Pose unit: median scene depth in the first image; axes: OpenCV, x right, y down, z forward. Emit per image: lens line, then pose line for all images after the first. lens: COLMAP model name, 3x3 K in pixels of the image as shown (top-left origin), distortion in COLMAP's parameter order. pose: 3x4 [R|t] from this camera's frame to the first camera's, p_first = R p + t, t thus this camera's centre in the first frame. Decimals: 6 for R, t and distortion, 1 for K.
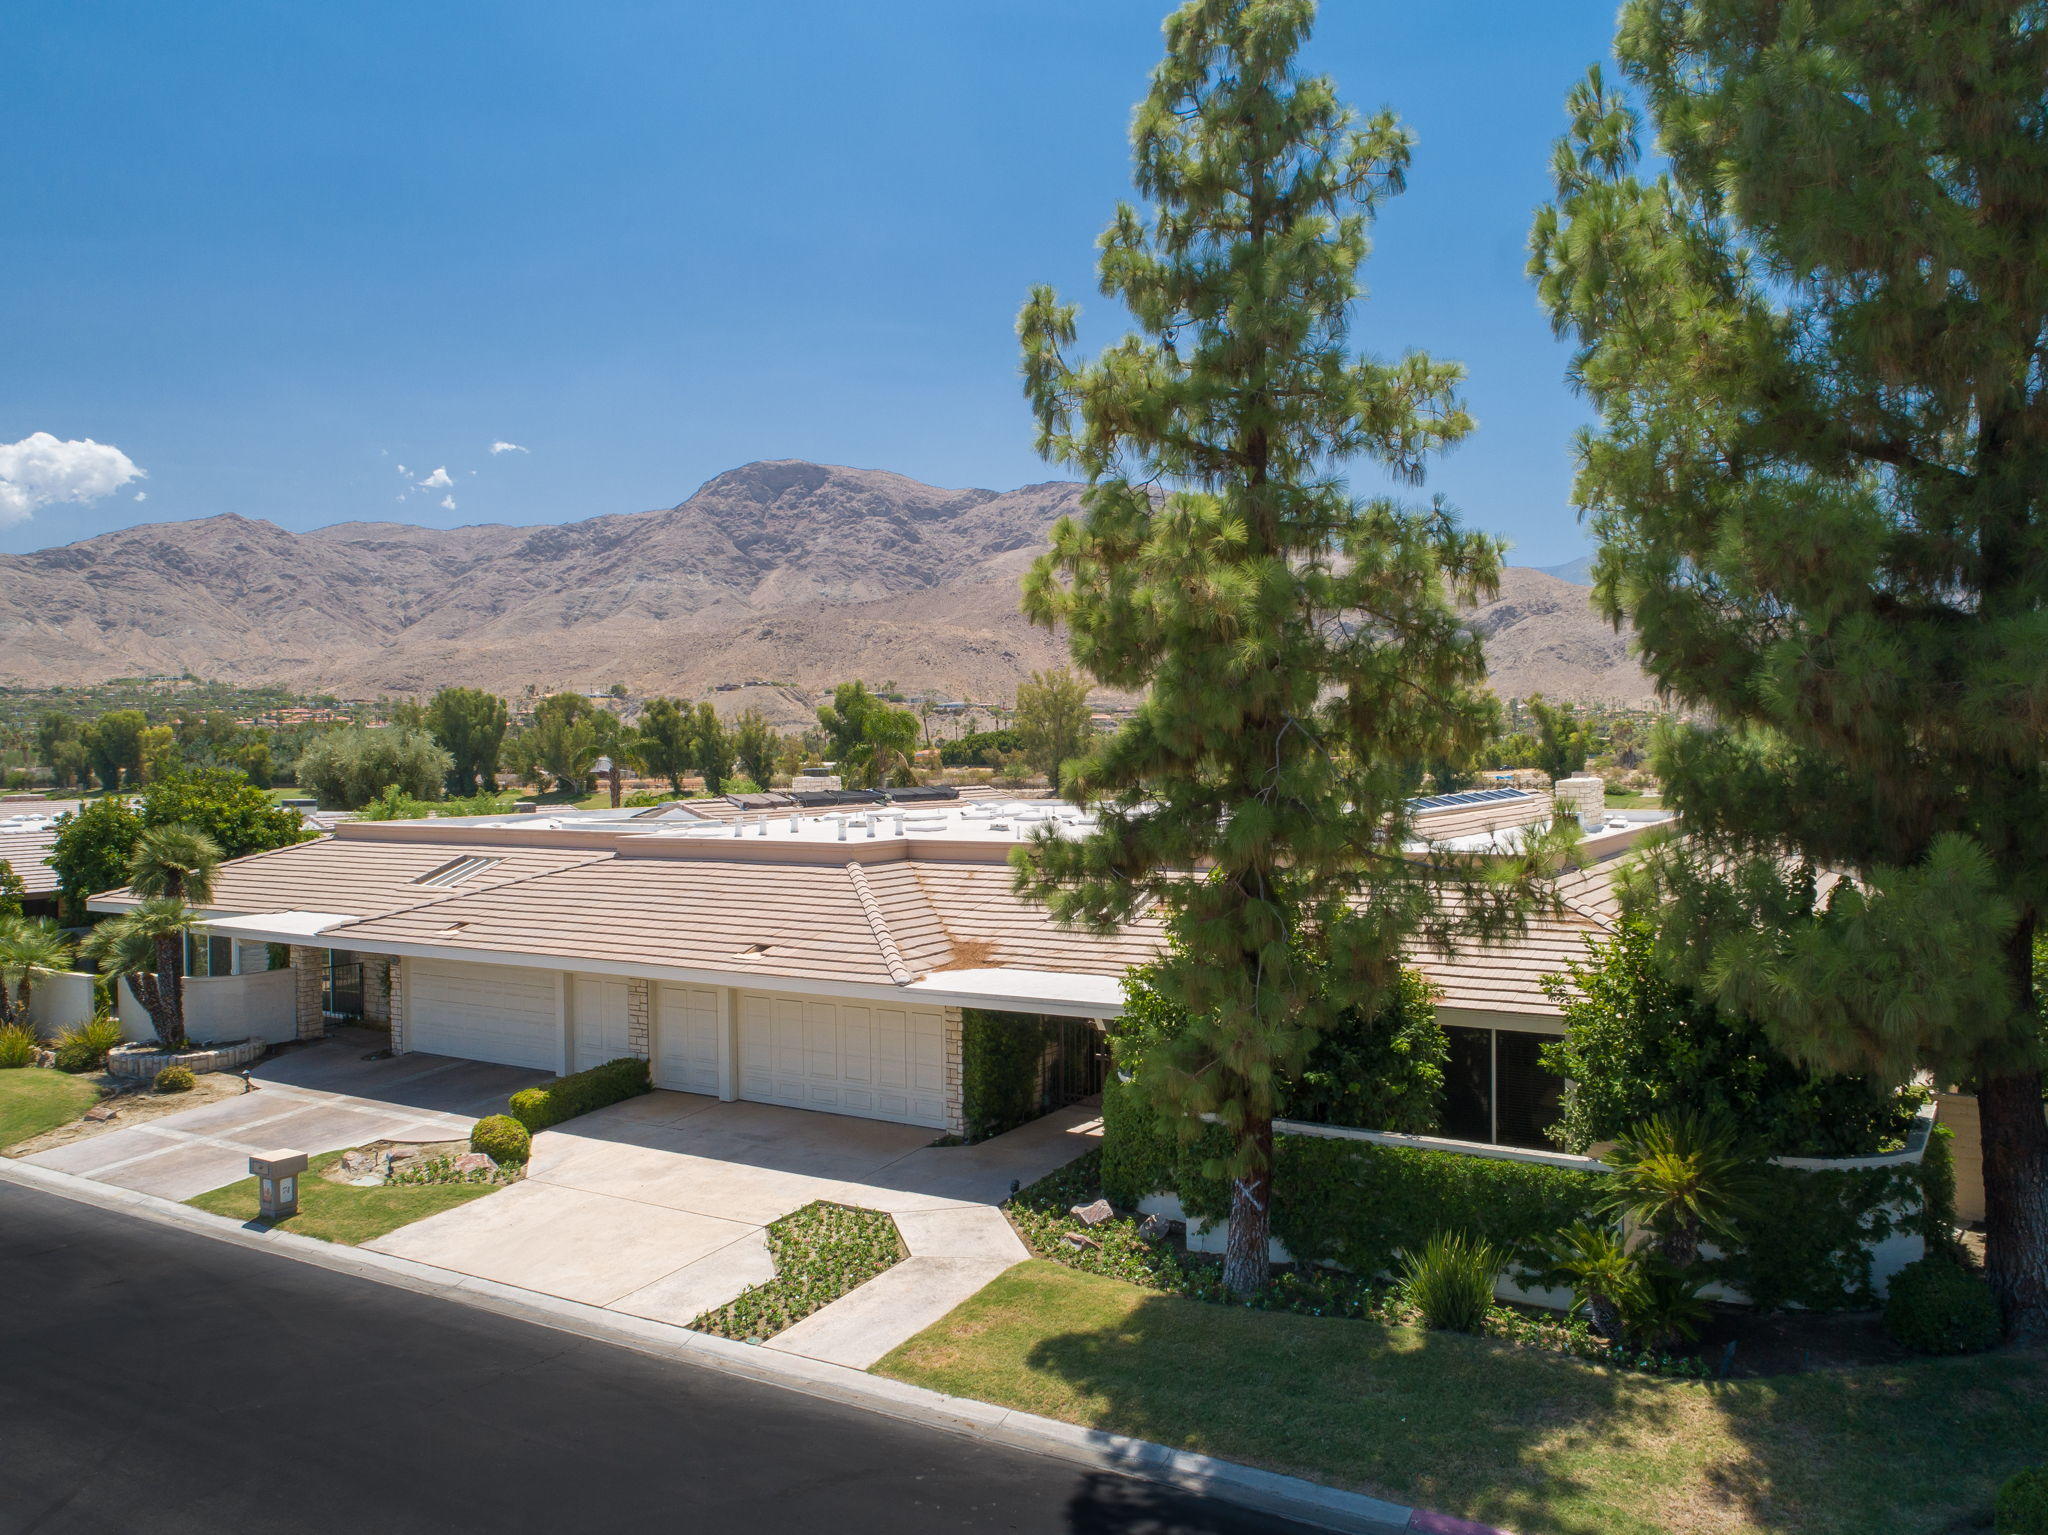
lens RADIAL K [[1556.7, 0, 1024.0], [0, 1556.7, 767.5], [0, 0, 1]] dist [-0.012955, -0.003675]
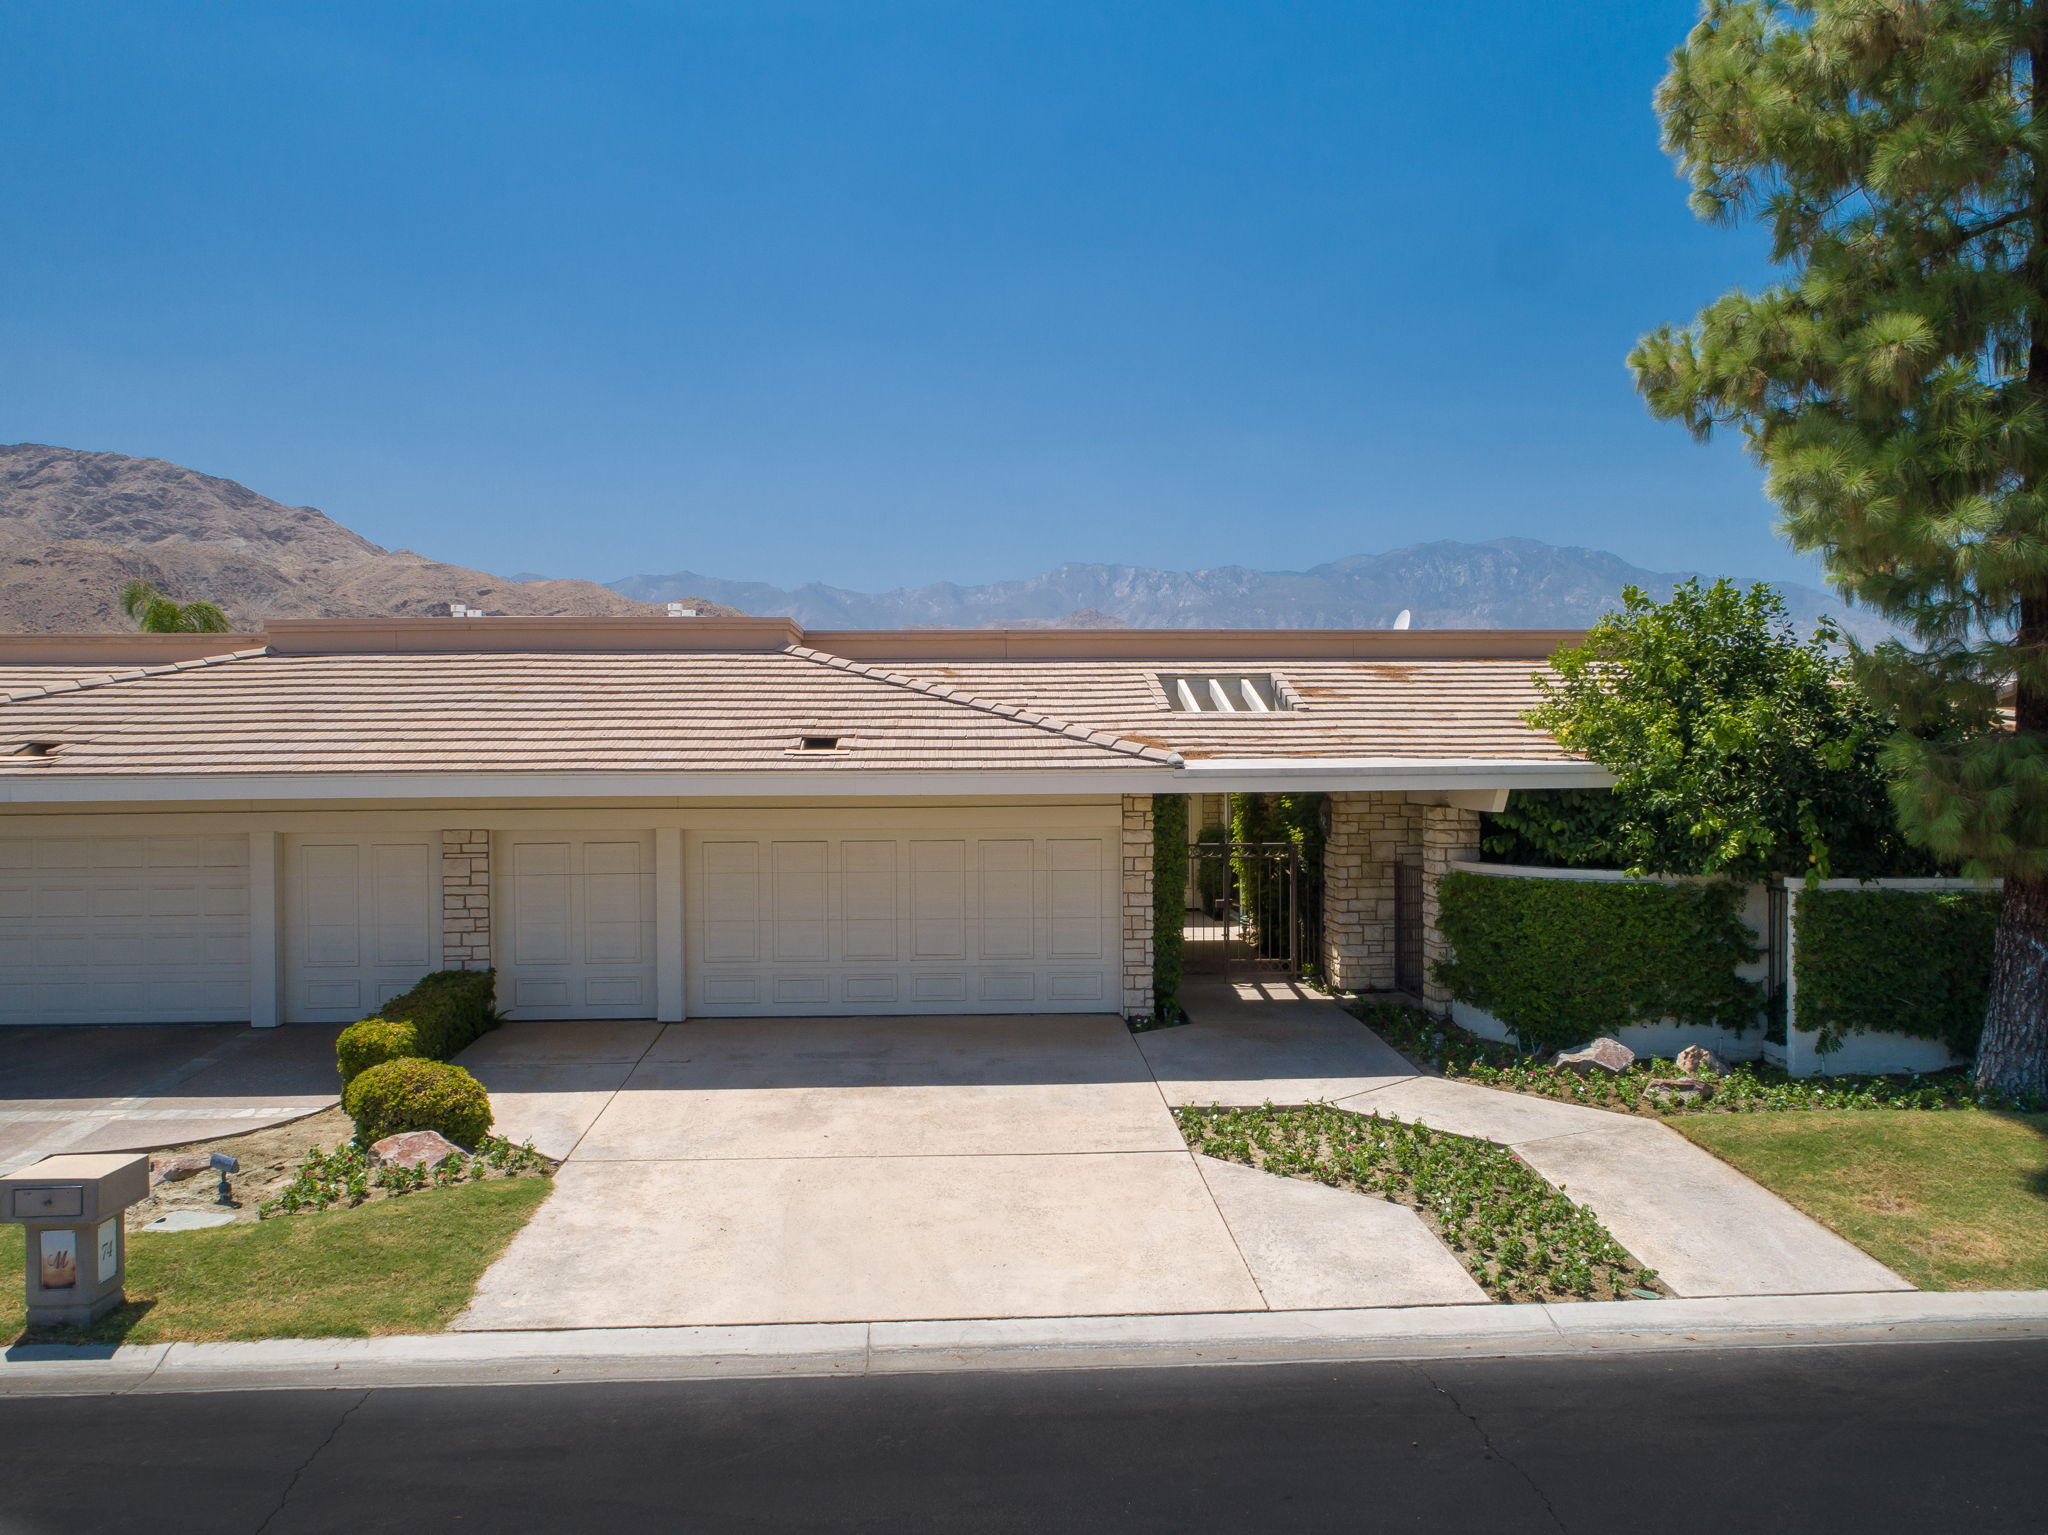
lens RADIAL K [[1556.7, 0, 1024.0], [0, 1556.7, 767.5], [0, 0, 1]] dist [-0.012955, -0.003675]
pose [[0.829040, 0.001956, 0.559186, -0.519842], [0.003270, 0.999960, -0.008346, 0.155480], [-0.559179, 0.008747, 0.829001, 0.545996]]
